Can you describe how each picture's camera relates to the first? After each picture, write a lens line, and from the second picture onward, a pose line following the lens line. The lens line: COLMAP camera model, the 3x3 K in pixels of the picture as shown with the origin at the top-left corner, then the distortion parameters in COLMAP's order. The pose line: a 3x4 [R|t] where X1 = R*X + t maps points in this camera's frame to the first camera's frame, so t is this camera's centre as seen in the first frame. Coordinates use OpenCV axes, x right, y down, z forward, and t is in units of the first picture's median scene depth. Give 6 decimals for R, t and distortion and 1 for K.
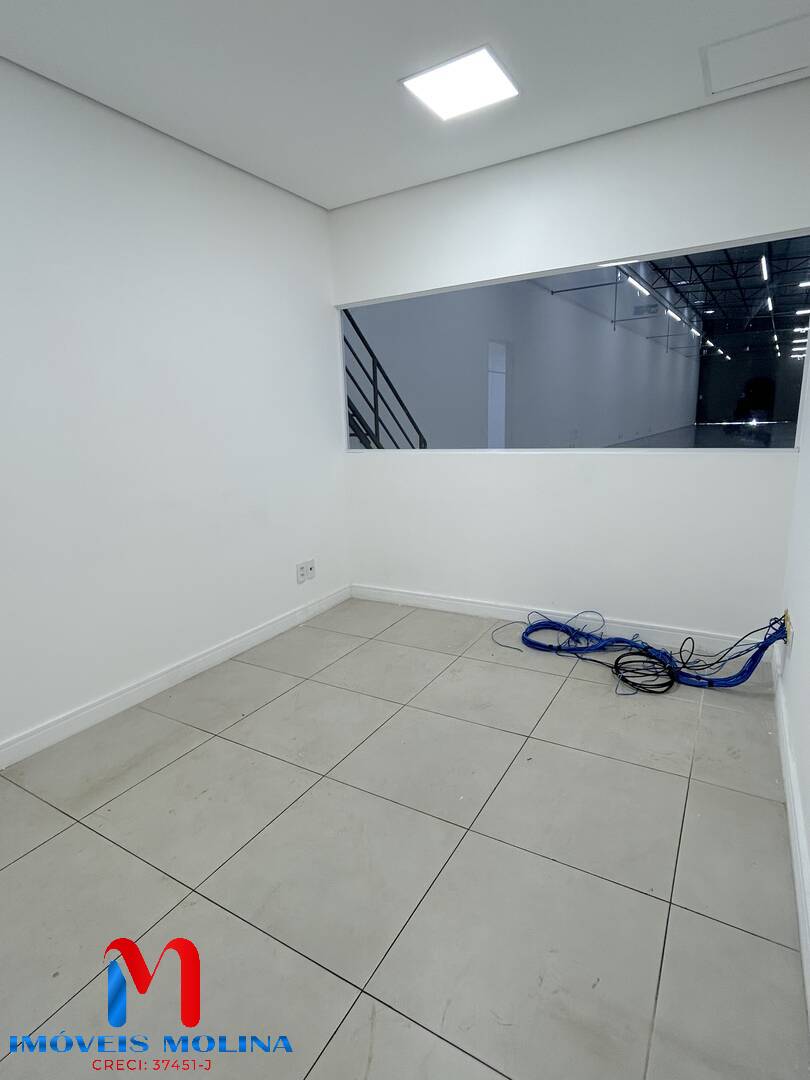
lens RADIAL K [[550.0, 0, 405.0], [0, 550.0, 540.0], [0, 0, 1]] dist [-0.003245, -0.000517]
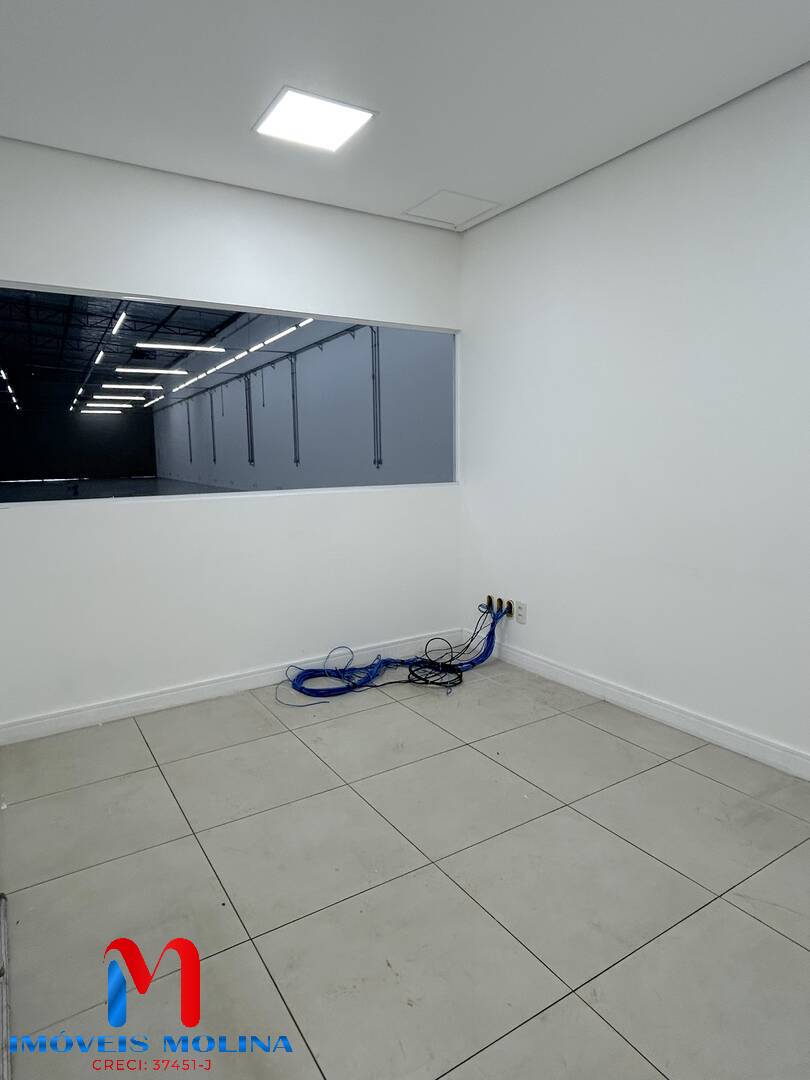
lens RADIAL K [[639.0, 0, 405.0], [0, 639.0, 540.0], [0, 0, 1]] dist [0.000014, 0.000244]
pose [[0.461673, -0.091589, 0.882309, -0.675609], [0.195345, 0.980735, -0.000410, -0.043040], [-0.865273, 0.172544, 0.470670, 0.335660]]
